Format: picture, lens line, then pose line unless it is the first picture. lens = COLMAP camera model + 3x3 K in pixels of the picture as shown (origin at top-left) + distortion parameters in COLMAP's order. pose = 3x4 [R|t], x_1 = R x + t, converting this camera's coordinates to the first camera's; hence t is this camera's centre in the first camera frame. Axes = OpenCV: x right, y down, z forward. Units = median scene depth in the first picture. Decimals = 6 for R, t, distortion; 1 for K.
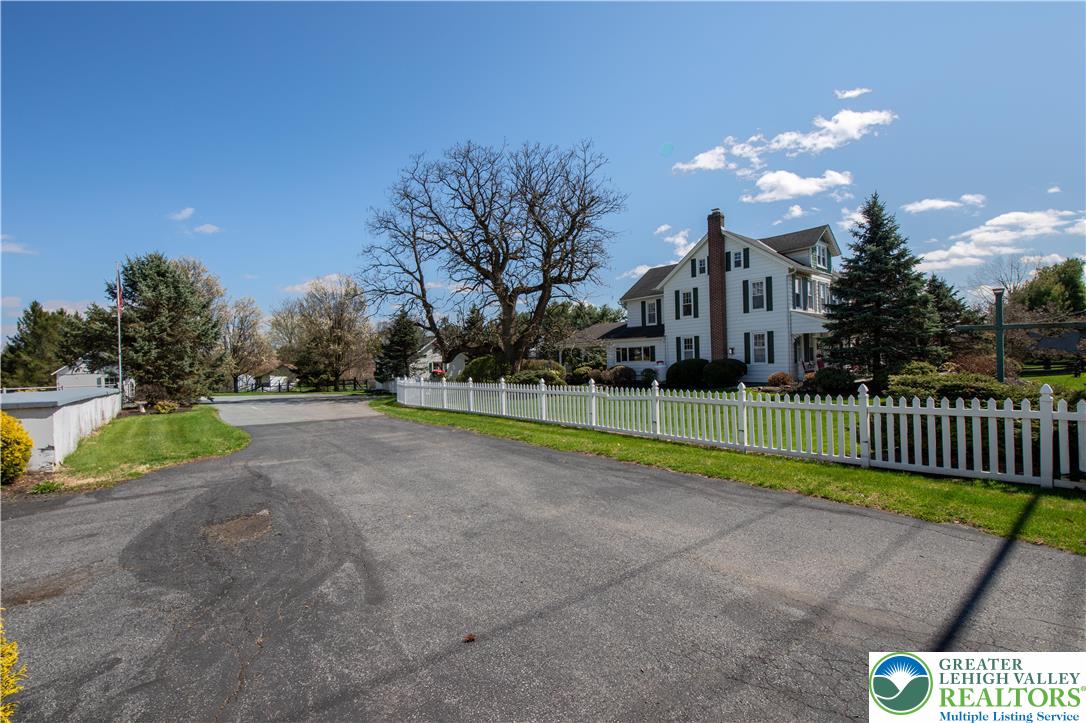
lens RADIAL K [[454.5, 0, 543.0], [0, 454.5, 361.5], [0, 0, 1]] dist [-0.000978, -0.011571]
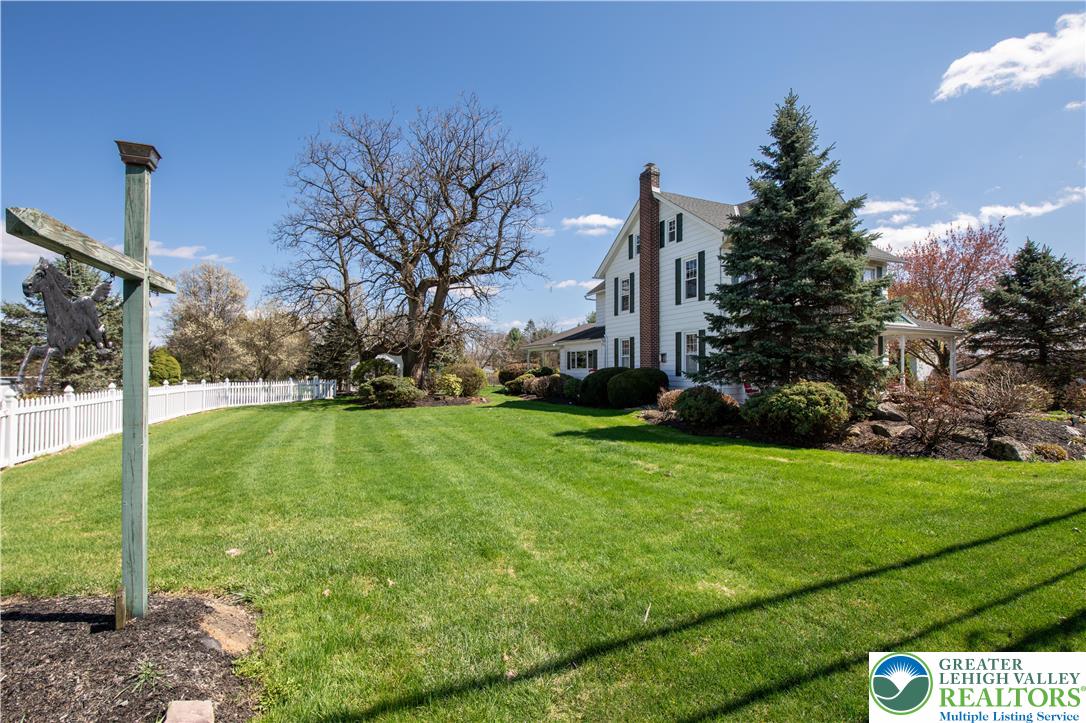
lens RADIAL K [[461.5, 0, 517.7], [0, 461.5, 363.9], [0, 0, 1]] dist [-0.000111, -0.005272]
pose [[0.964601, 0.024406, -0.262582, 0.377660], [-0.025417, 0.999677, -0.000454, -0.006708], [0.262486, 0.007112, 0.964910, 0.223464]]
